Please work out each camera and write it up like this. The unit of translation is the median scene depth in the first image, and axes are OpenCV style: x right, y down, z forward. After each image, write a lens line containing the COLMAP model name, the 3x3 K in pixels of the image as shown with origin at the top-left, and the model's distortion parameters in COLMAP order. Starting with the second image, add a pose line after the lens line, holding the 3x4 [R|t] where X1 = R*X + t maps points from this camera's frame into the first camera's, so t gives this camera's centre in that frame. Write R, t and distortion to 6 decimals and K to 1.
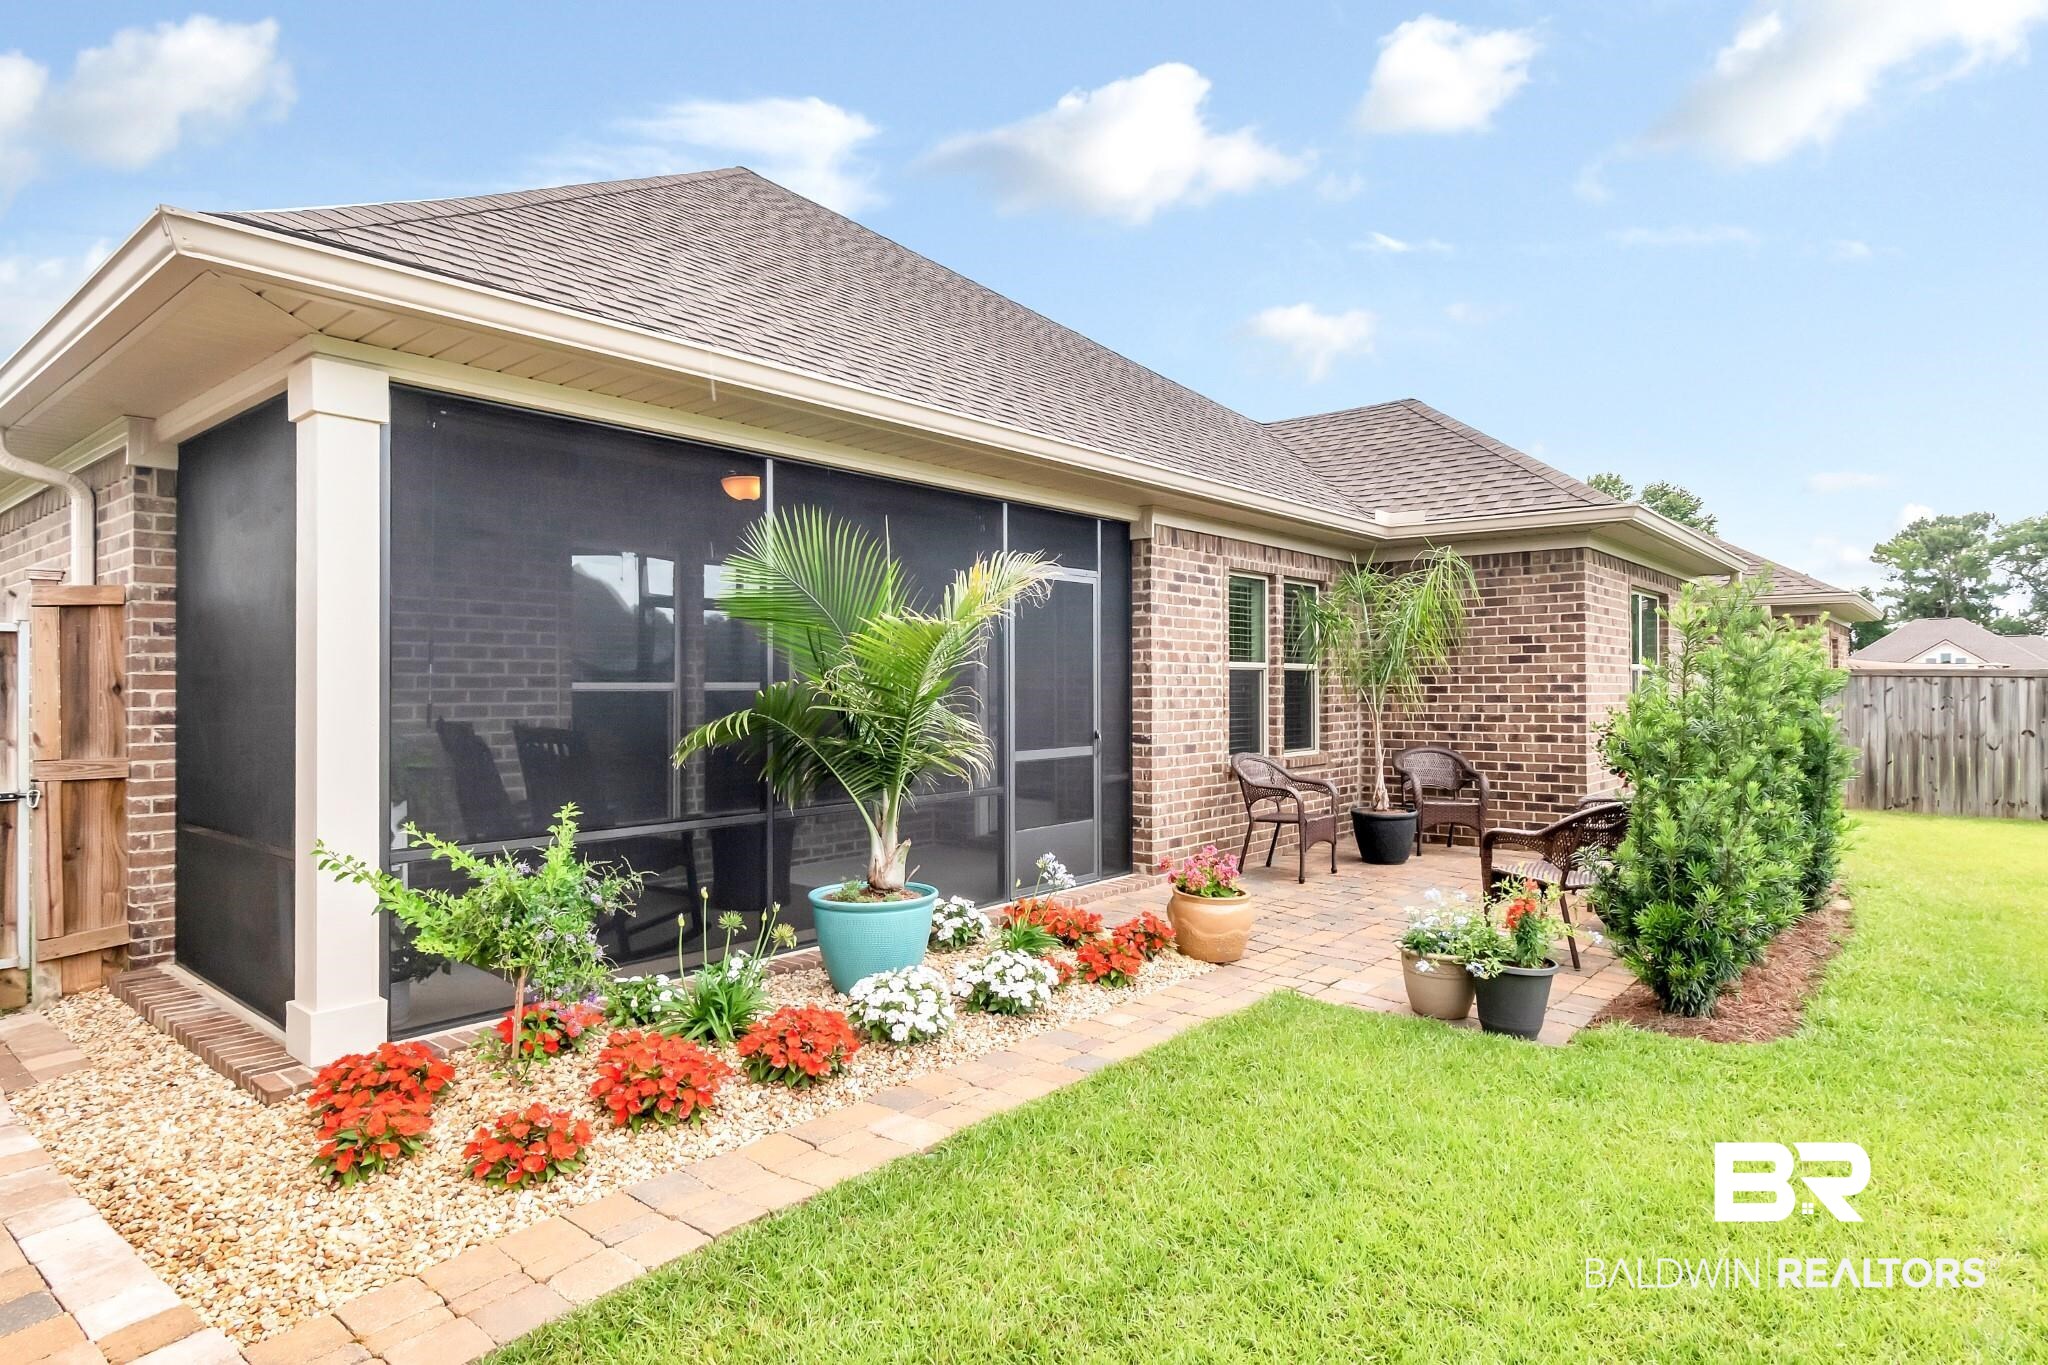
lens RADIAL K [[1124.9, 0, 1018.5], [0, 1124.9, 677.4], [0, 0, 1]] dist [0.004464, 0.000947]
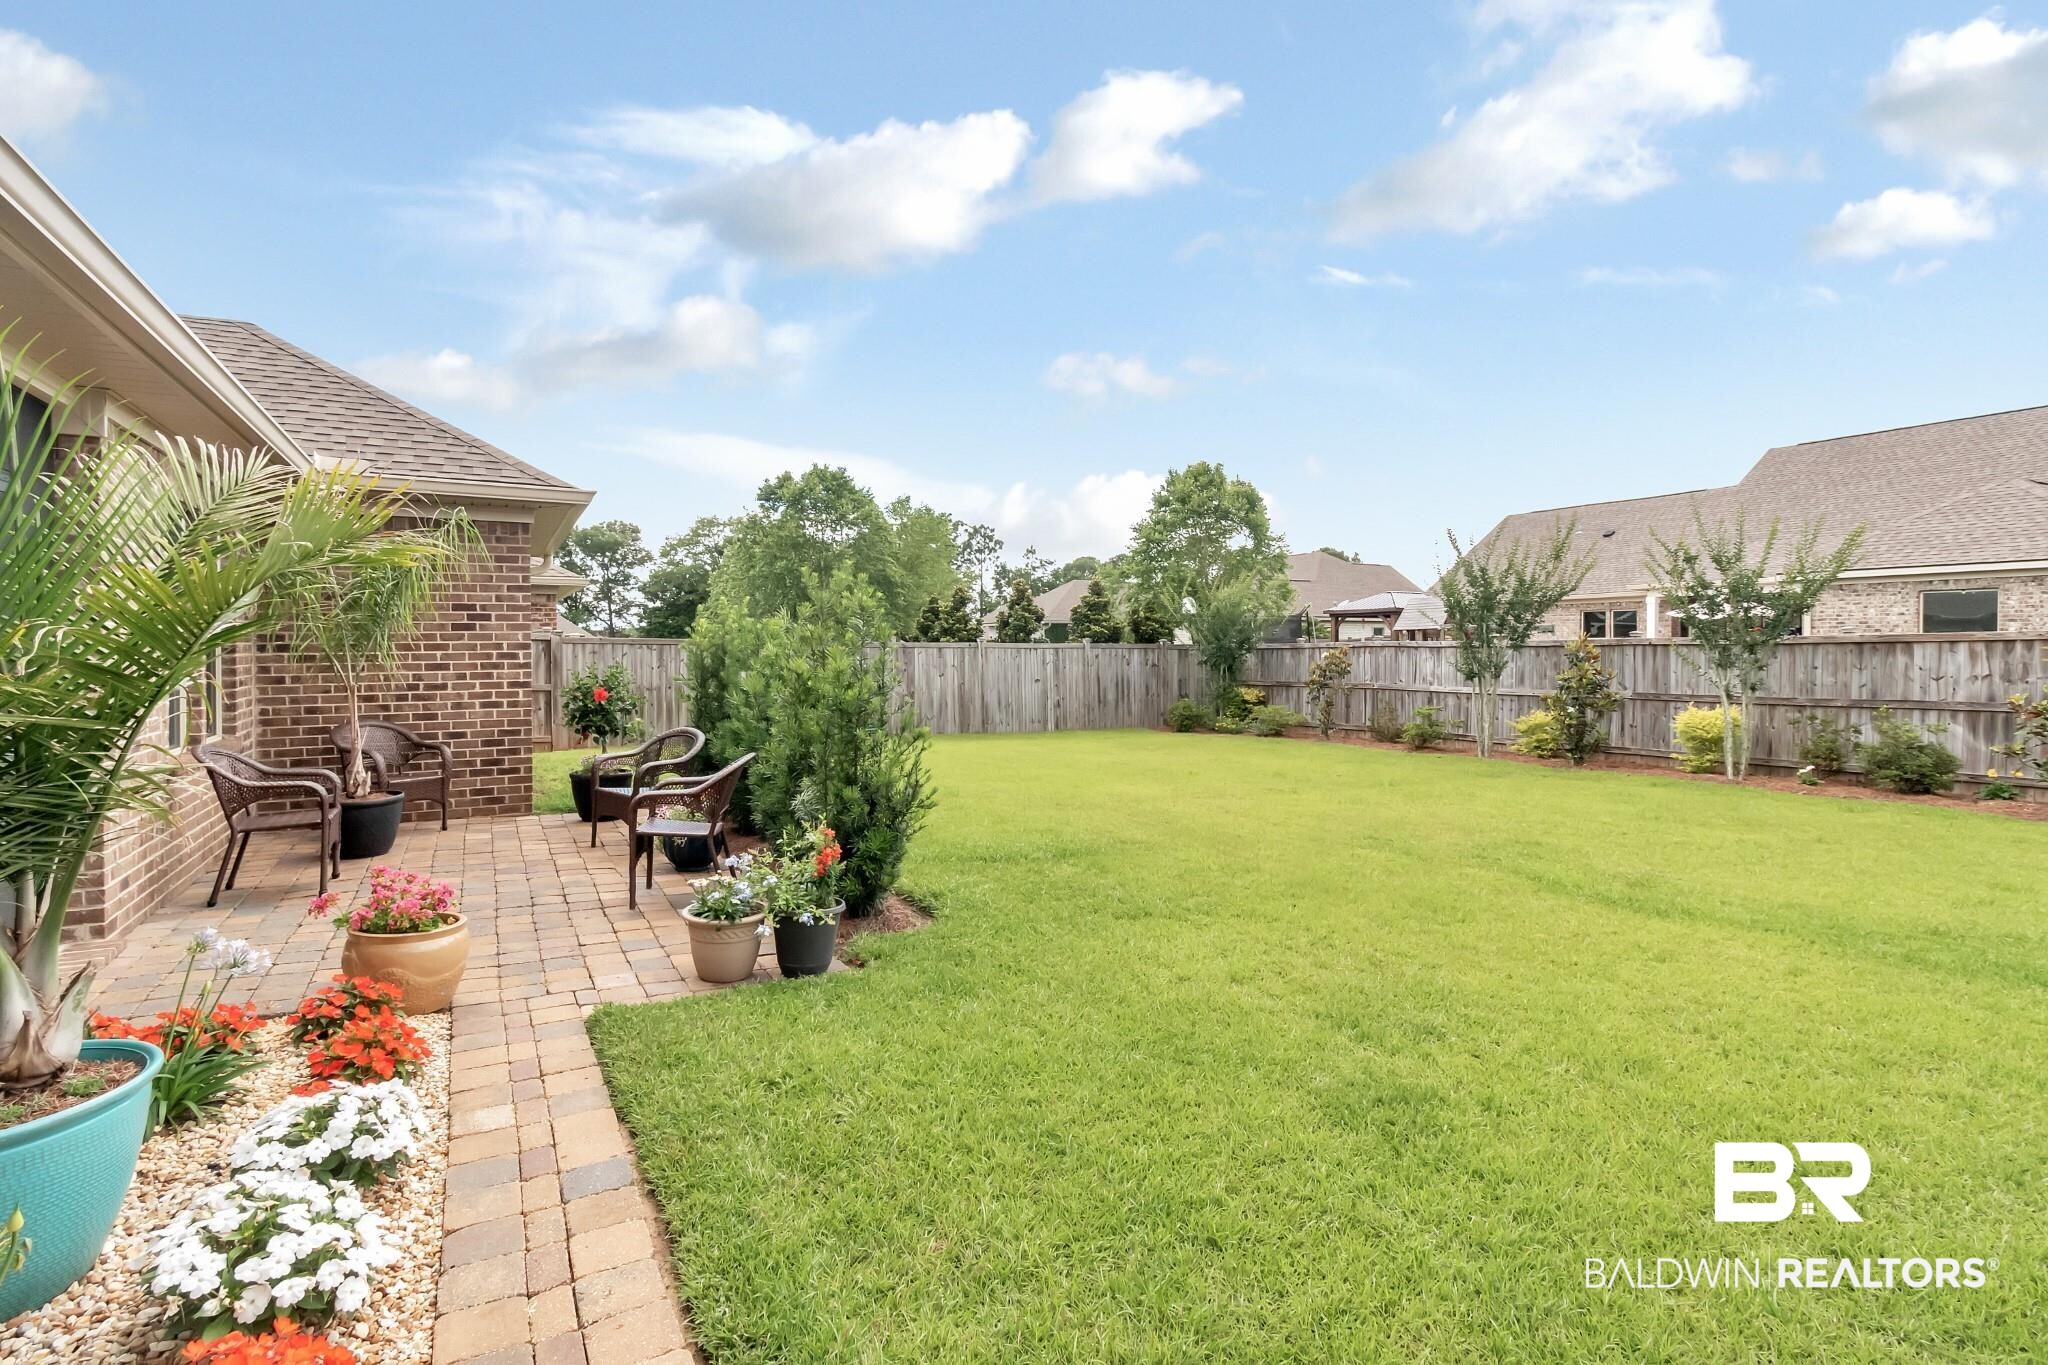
lens RADIAL K [[991.4, 0, 981.5], [0, 991.4, 645.9], [0, 0, 1]] dist [0.003286, 0.000614]
pose [[0.368466, 0.001084, 0.929640, -0.208675], [-0.004020, 0.999992, 0.000427, -0.001583], [-0.929632, -0.003894, 0.368468, 0.250747]]
